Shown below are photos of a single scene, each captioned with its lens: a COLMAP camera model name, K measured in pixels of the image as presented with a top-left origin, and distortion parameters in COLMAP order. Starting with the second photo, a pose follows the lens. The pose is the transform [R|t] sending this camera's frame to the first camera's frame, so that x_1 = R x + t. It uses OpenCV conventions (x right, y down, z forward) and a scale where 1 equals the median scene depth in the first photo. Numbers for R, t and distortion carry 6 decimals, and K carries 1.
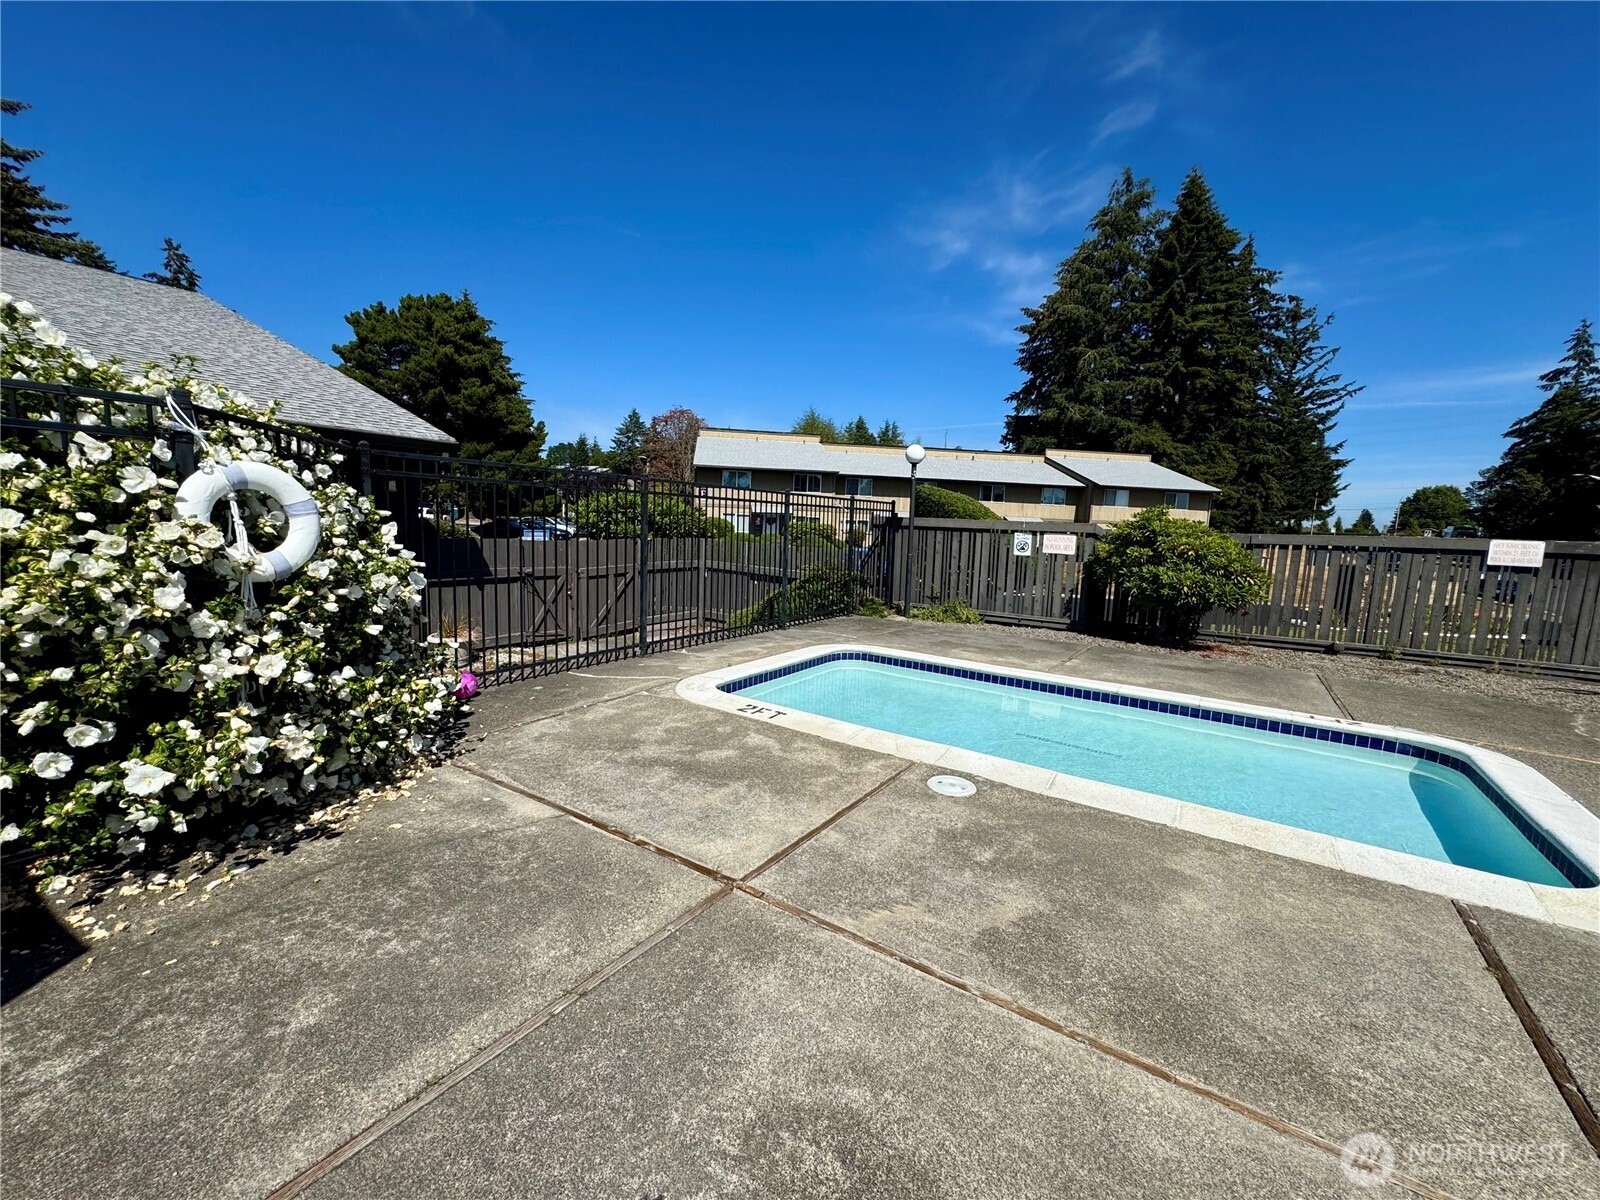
lens RADIAL K [[640.7, 0, 800.0], [0, 640.7, 600.0], [0, 0, 1]] dist [-0.001604, -0.000144]
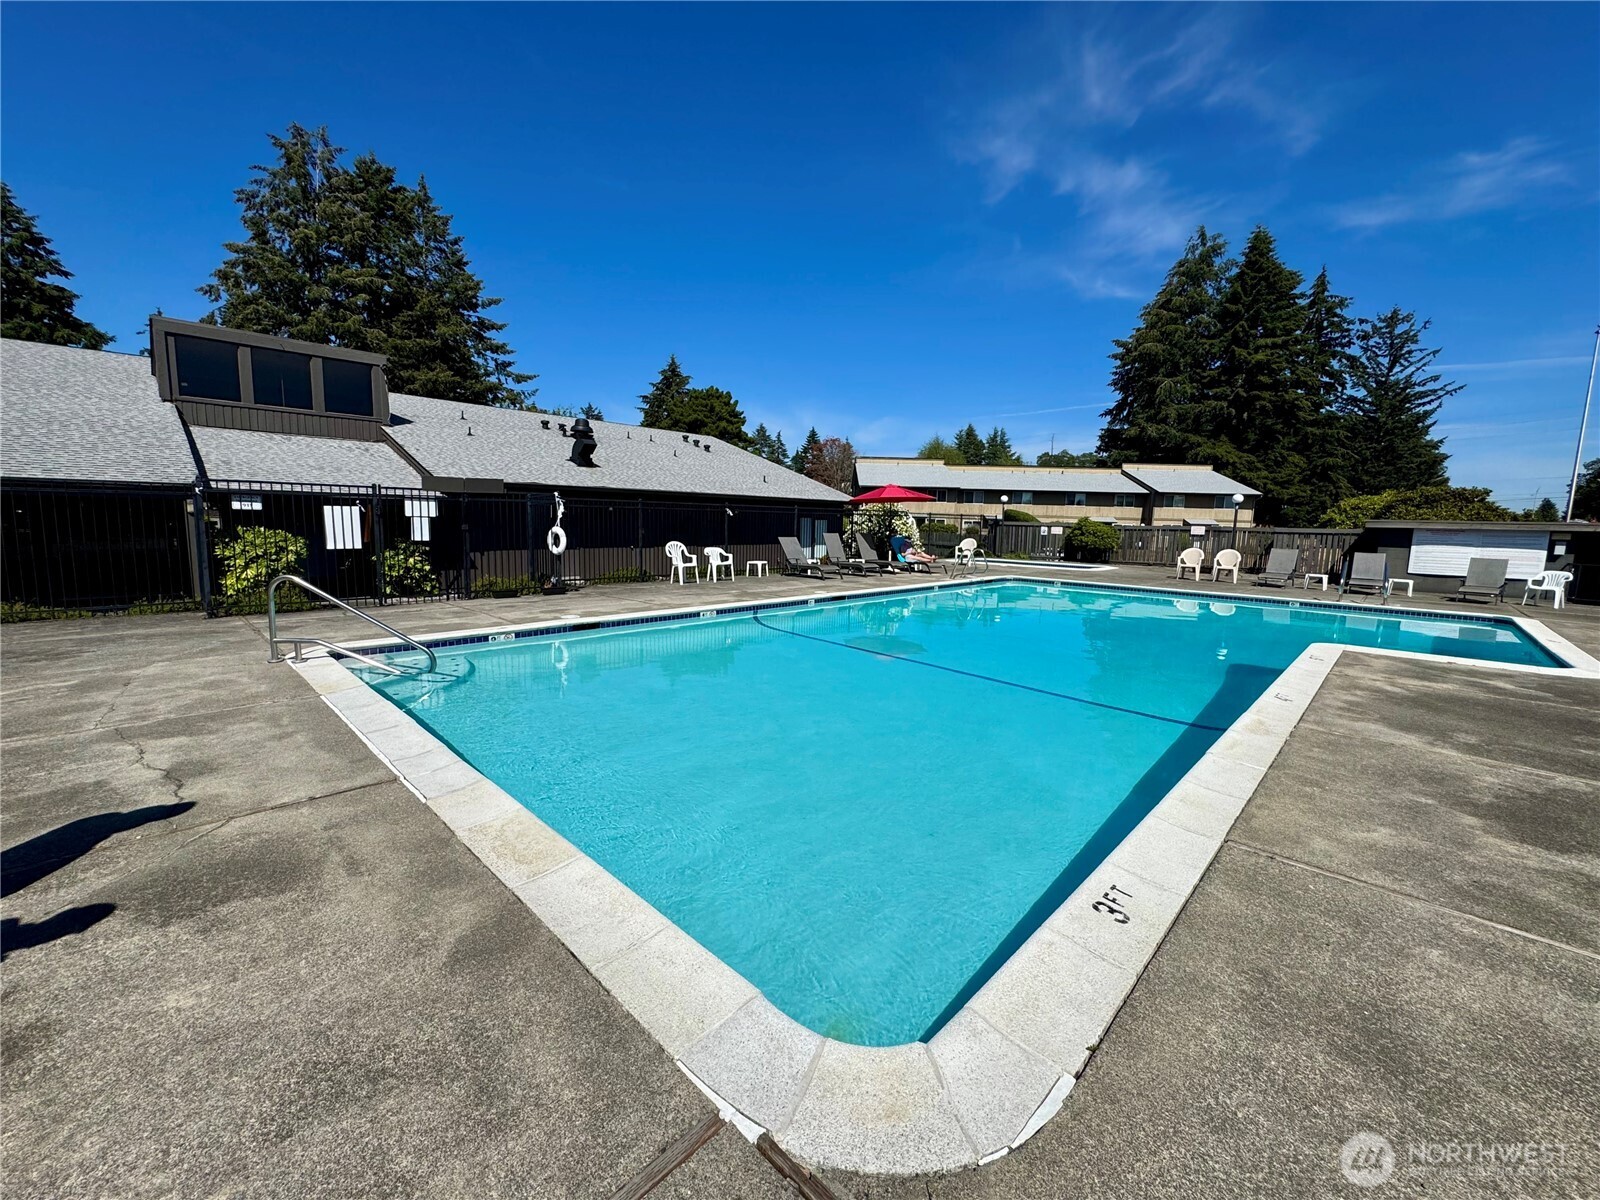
lens RADIAL K [[640.7, 0, 800.0], [0, 640.7, 600.0], [0, 0, 1]] dist [-0.001604, -0.000144]
pose [[0.987091, 0.003123, -0.160128, -0.042453], [-0.003445, 0.999993, -0.001736, 0.037117], [0.160121, 0.002266, 0.987095, -0.319652]]
